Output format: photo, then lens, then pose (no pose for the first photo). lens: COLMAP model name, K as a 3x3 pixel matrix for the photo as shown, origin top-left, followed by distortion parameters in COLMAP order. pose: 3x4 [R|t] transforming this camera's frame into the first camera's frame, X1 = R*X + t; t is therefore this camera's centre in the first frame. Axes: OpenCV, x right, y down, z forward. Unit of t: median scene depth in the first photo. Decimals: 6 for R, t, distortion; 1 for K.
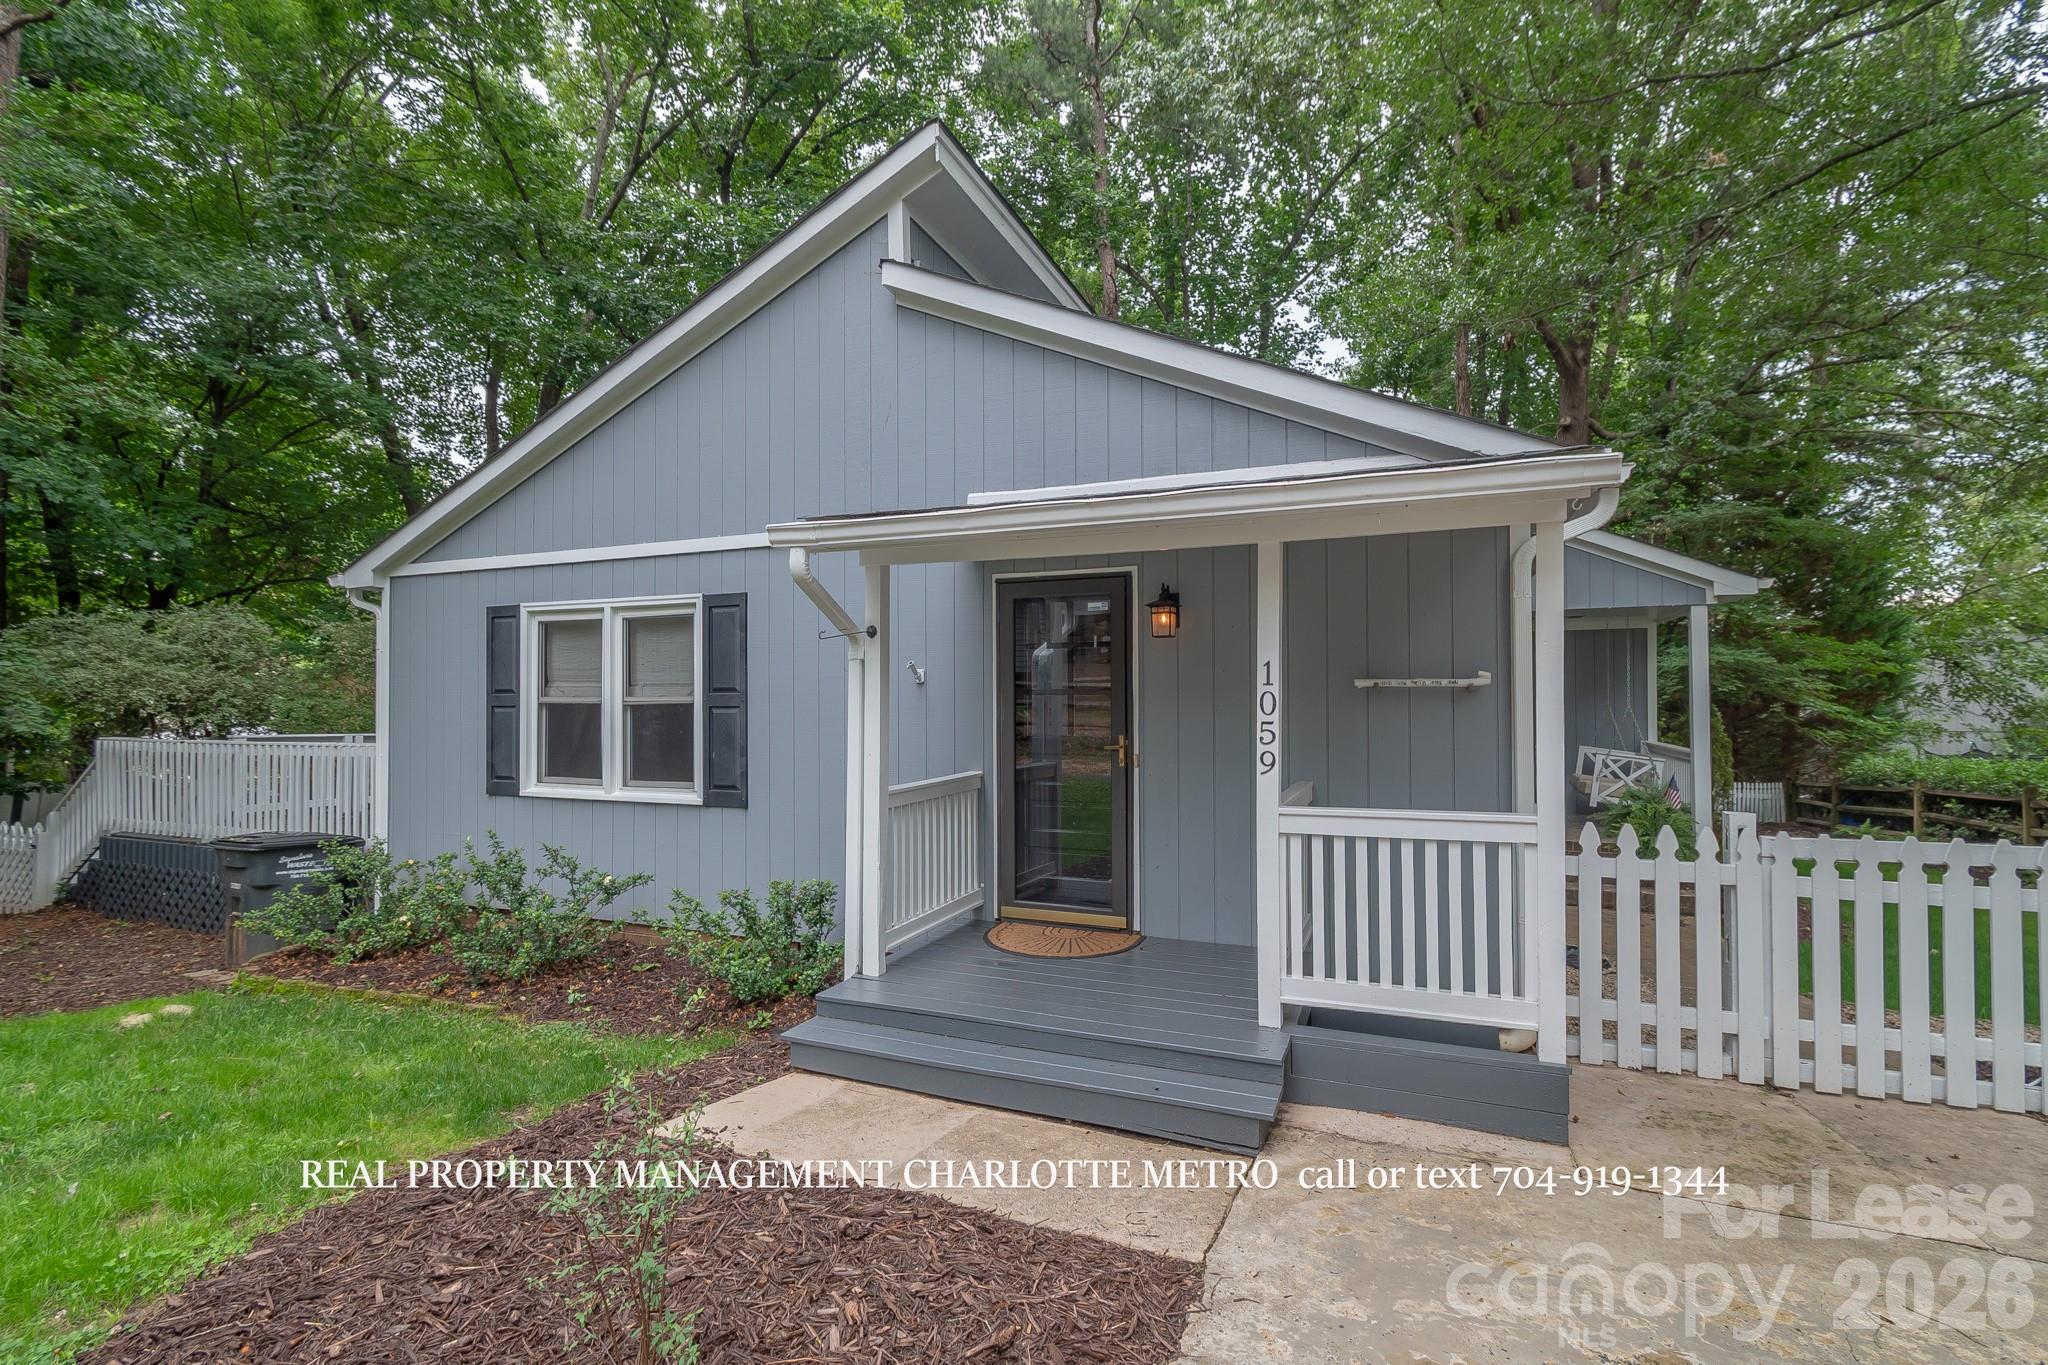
lens RADIAL K [[967.1, 0, 1015.2], [0, 967.1, 681.4], [0, 0, 1]] dist [0.006106, -0.004427]
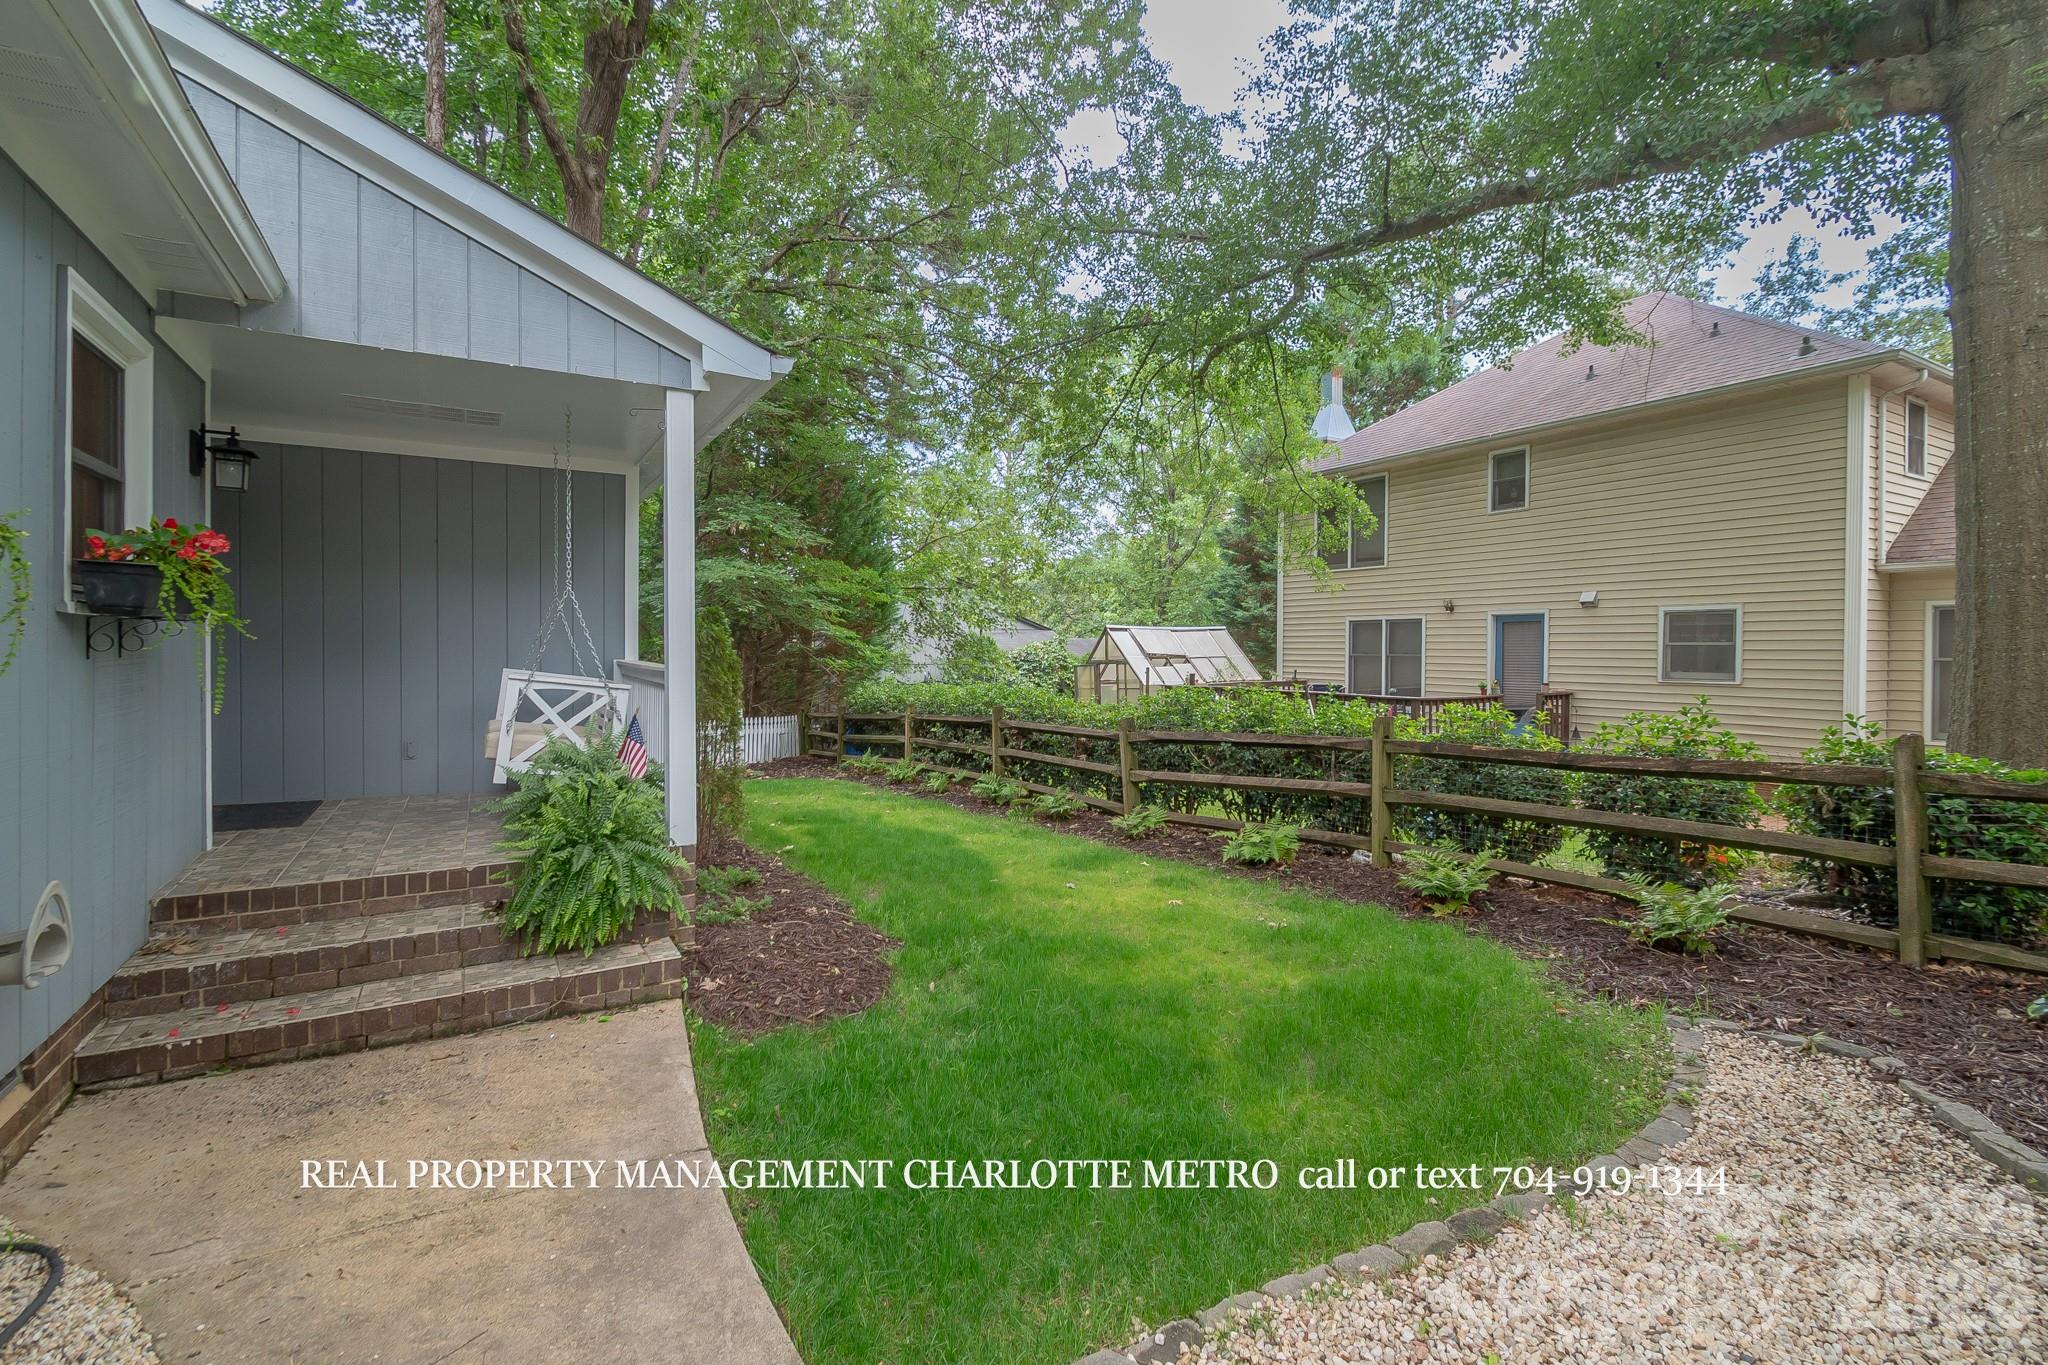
lens RADIAL K [[967.1, 0, 1024.1], [0, 967.1, 660.6], [0, 0, 1]] dist [0.006106, -0.004427]
pose [[0.621463, -0.008650, 0.783396, 0.218316], [-0.016320, 0.999579, 0.023983, 0.028586], [-0.783274, -0.027690, 0.621060, 0.278756]]
